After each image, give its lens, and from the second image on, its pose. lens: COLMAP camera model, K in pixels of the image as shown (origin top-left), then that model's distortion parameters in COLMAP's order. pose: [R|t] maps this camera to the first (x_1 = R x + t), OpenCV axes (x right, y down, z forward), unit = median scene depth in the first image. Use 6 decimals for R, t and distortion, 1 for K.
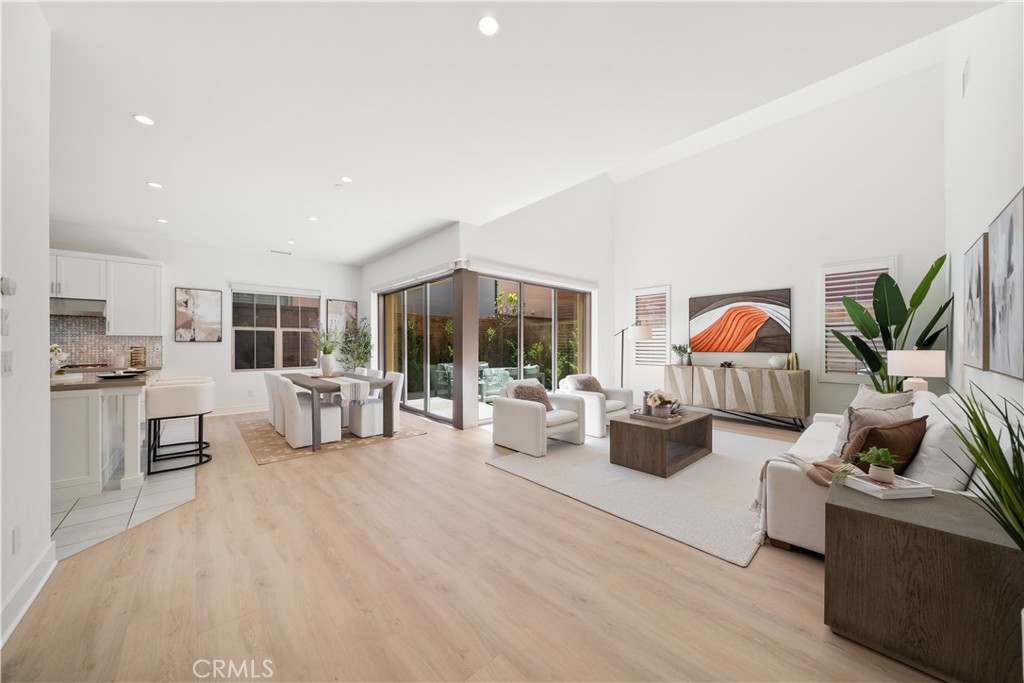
lens RADIAL K [[349.5, 0, 510.9], [0, 349.5, 345.0], [0, 0, 1]] dist [-0.005832, -0.000333]
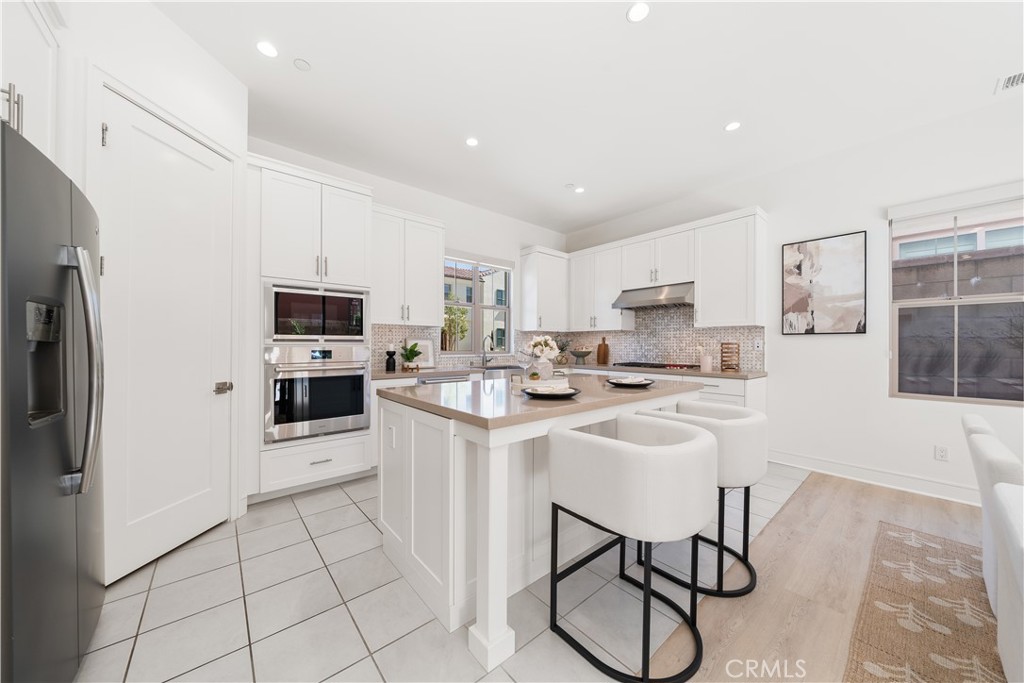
lens RADIAL K [[349.5, 0, 509.8], [0, 349.5, 344.8], [0, 0, 1]] dist [-0.005832, -0.000333]
pose [[-0.024008, 0.008063, -0.999679, -0.355451], [0.003290, 0.999963, 0.007986, 0.001779], [0.999706, -0.003098, -0.024033, 0.551411]]
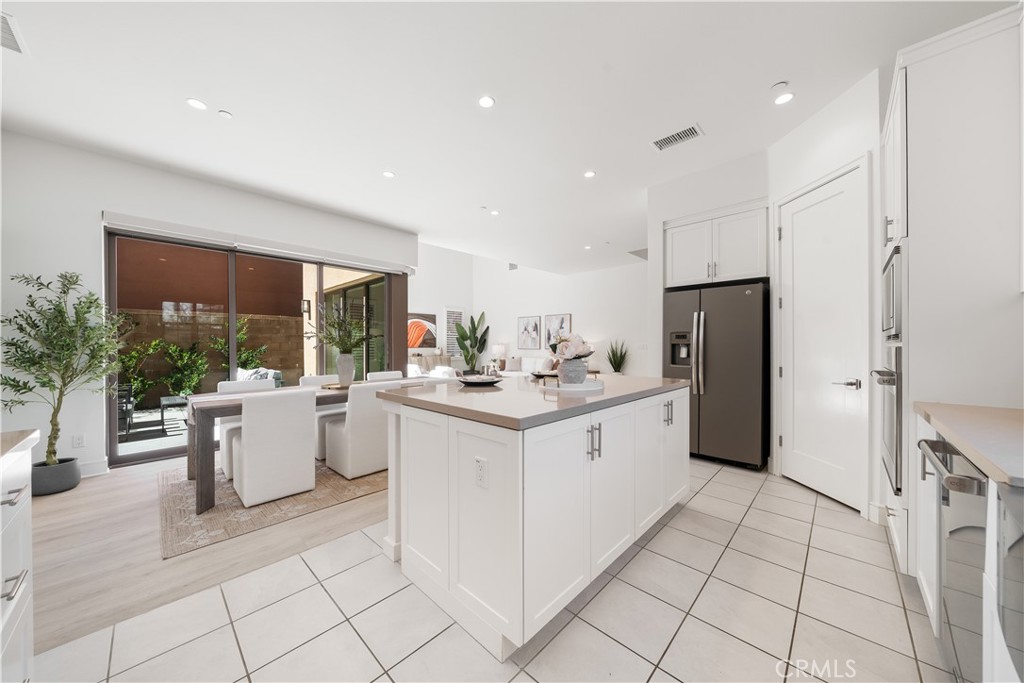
lens RADIAL K [[349.5, 0, 512.4], [0, 349.5, 344.0], [0, 0, 1]] dist [-0.005832, -0.000333]
pose [[-0.069333, 0.000189, 0.997594, -1.124748], [0.003450, 0.999994, 0.000050, 0.003569], [-0.997588, 0.003445, -0.069334, 0.657428]]
